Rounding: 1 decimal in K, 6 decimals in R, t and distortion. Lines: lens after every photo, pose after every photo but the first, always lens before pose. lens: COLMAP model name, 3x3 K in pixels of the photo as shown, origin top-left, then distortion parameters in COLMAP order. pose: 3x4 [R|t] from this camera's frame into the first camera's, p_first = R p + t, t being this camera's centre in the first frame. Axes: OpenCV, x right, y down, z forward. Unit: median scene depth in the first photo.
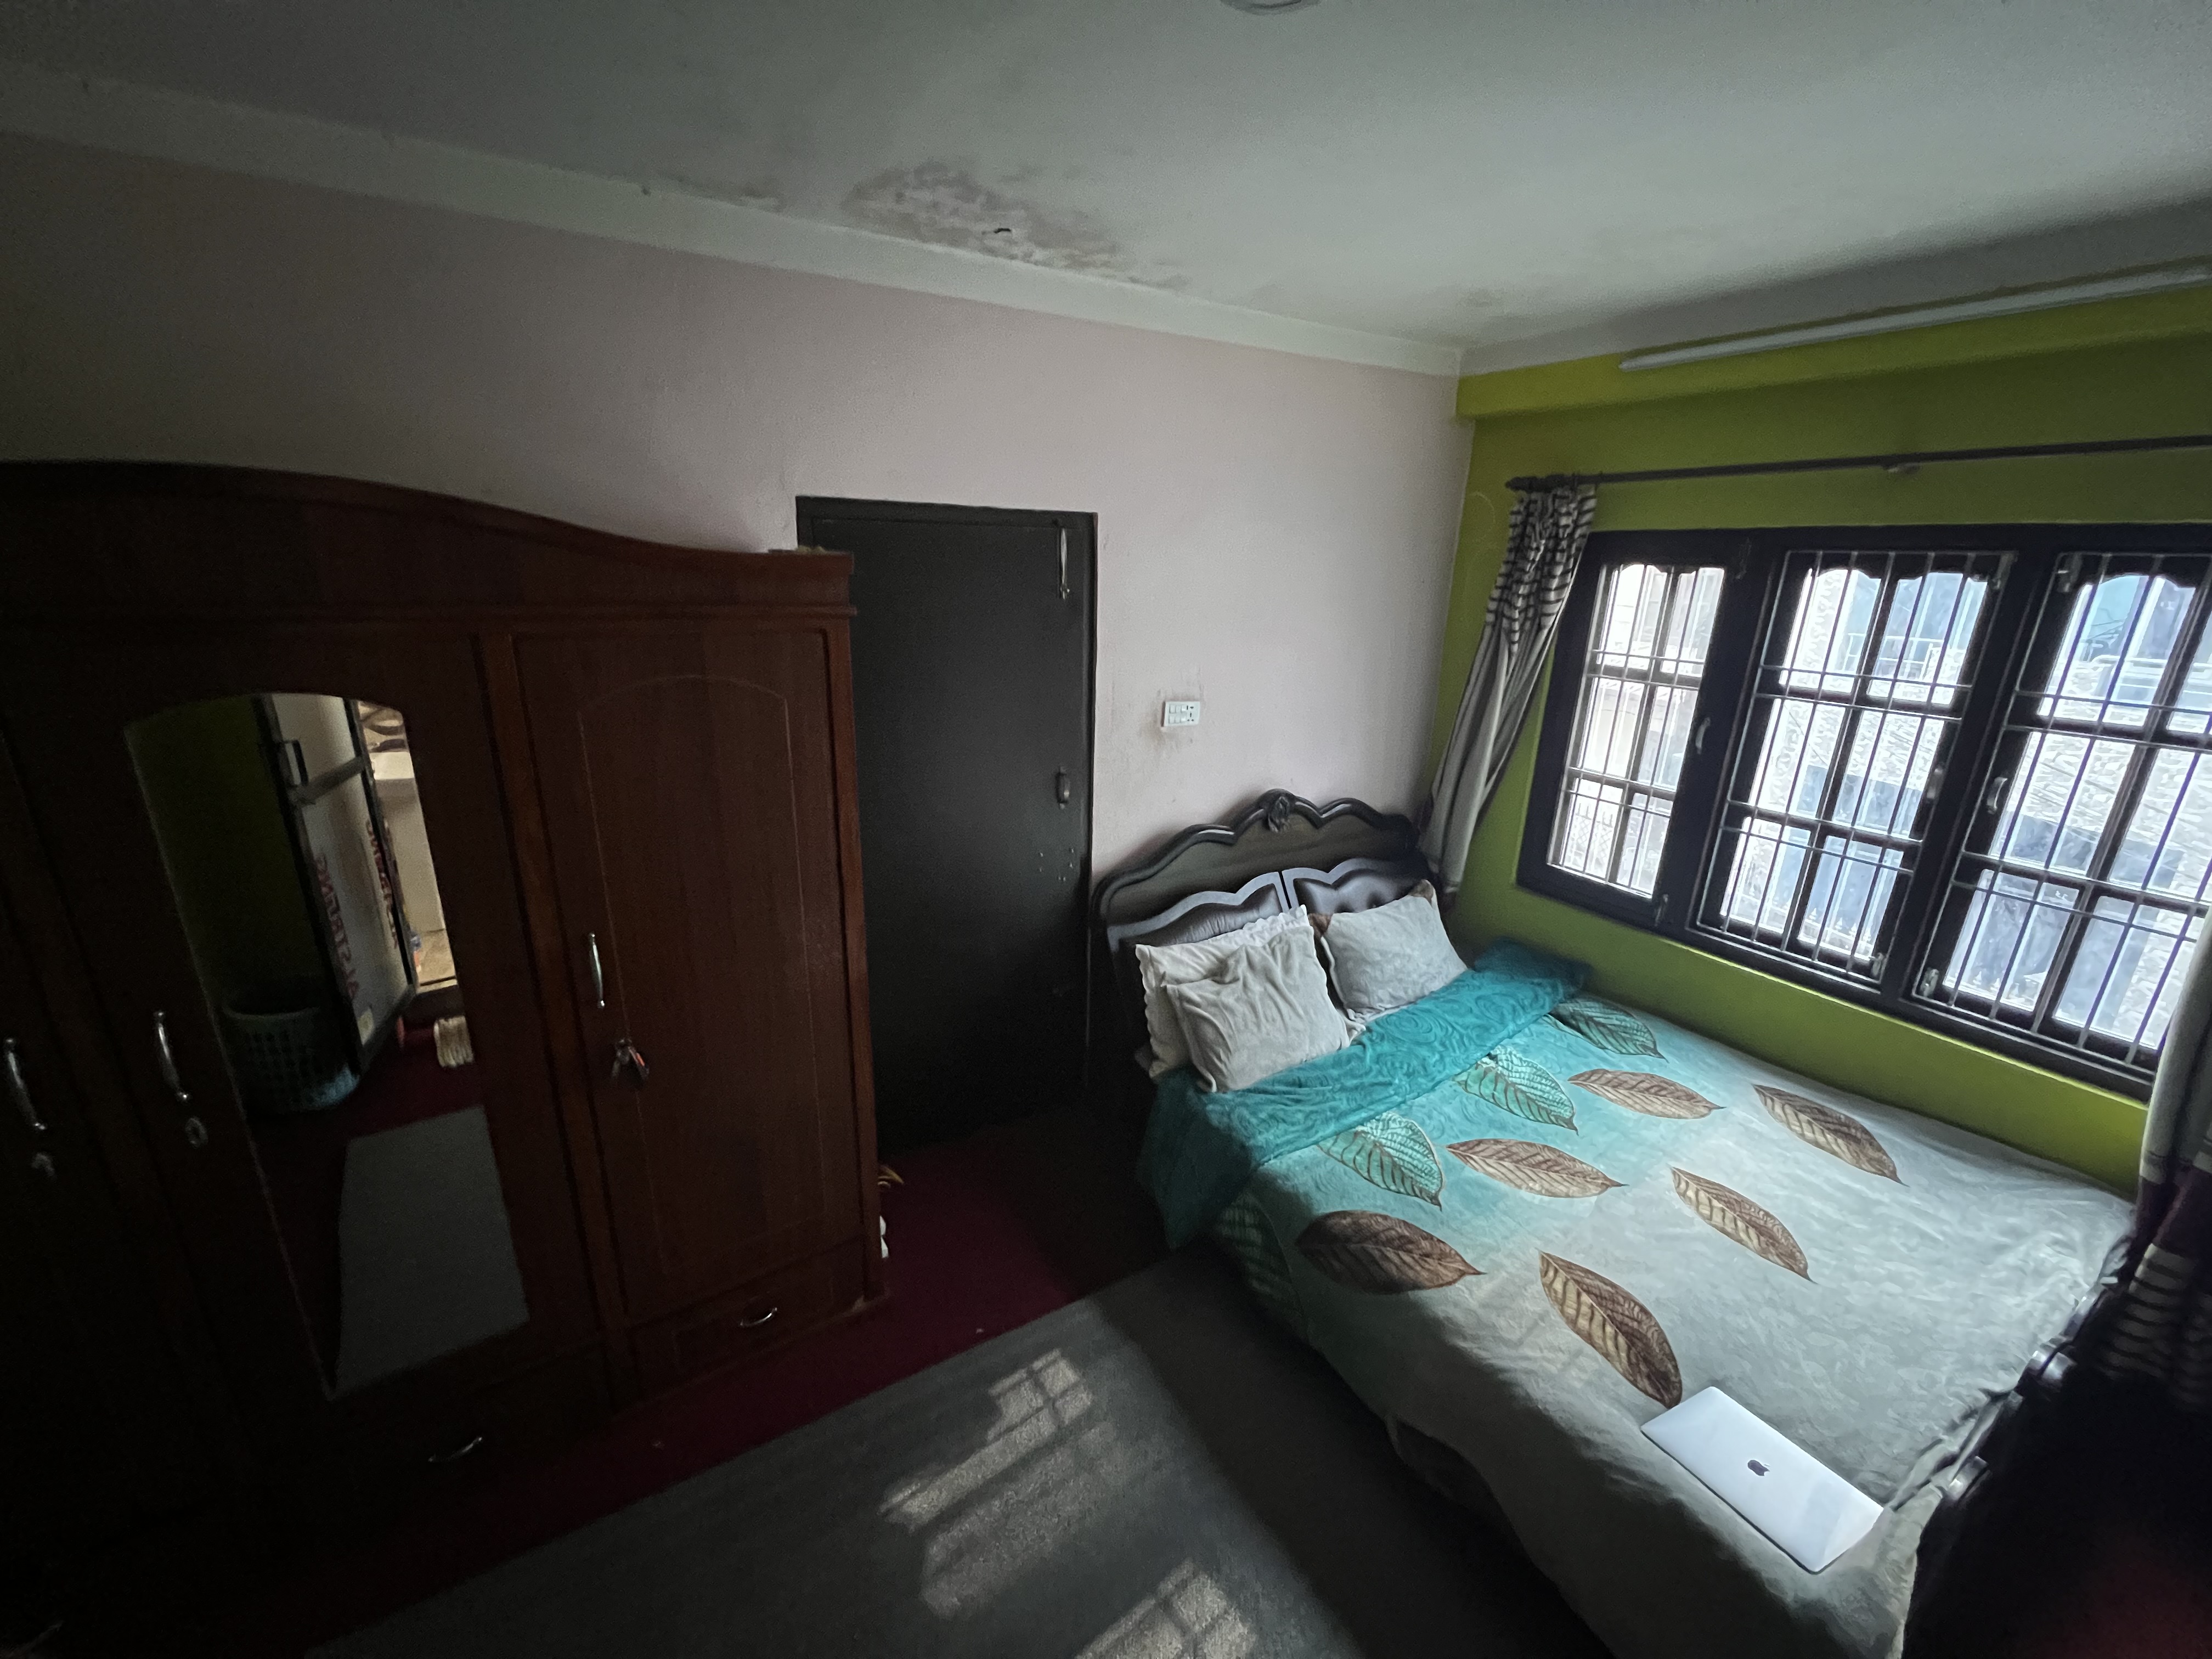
lens RADIAL K [[871.0, 0, 1116.7], [0, 871.0, 820.4], [0, 0, 1]] dist [0.001056, 0.000548]
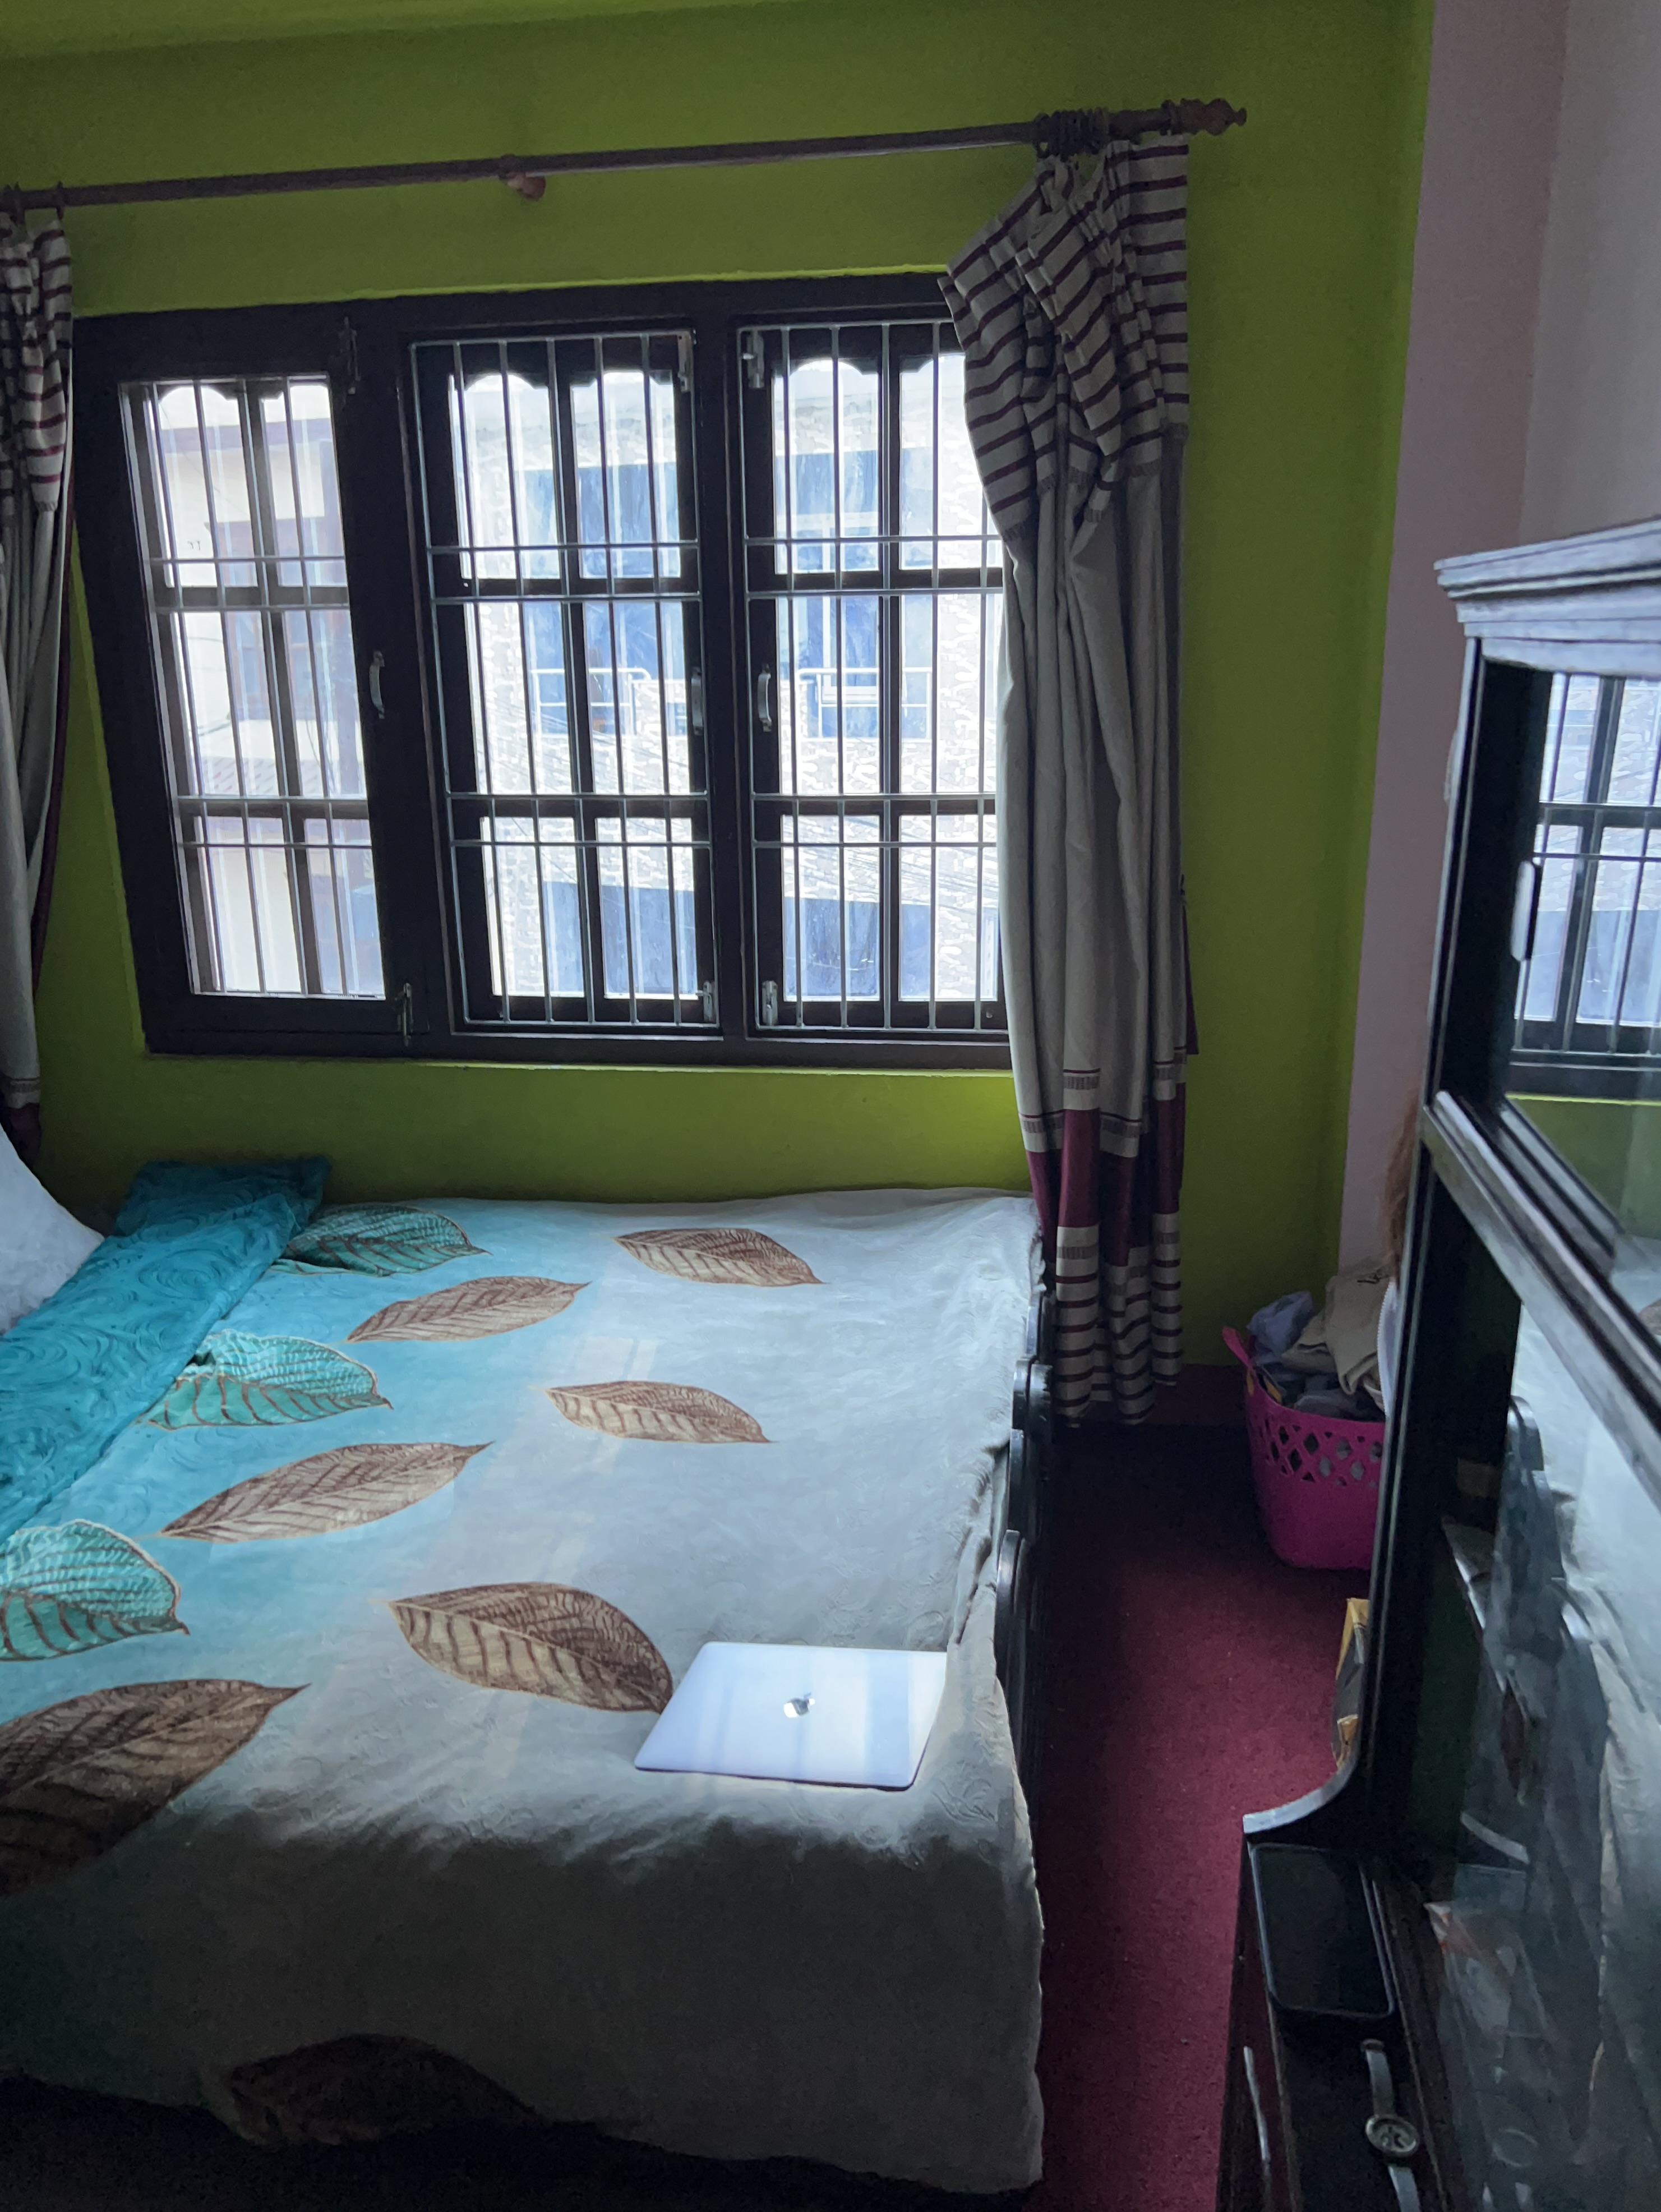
lens RADIAL K [[1693.6, 0, 830.5], [0, 1693.6, 1106.0], [0, 0, 1]] dist [-0.001414, -0.011112]
pose [[0.651138, -0.251761, 0.715986, 0.020341], [0.256331, 0.960895, 0.104764, 0.144926], [-0.714363, 0.115314, 0.690209, 0.091186]]
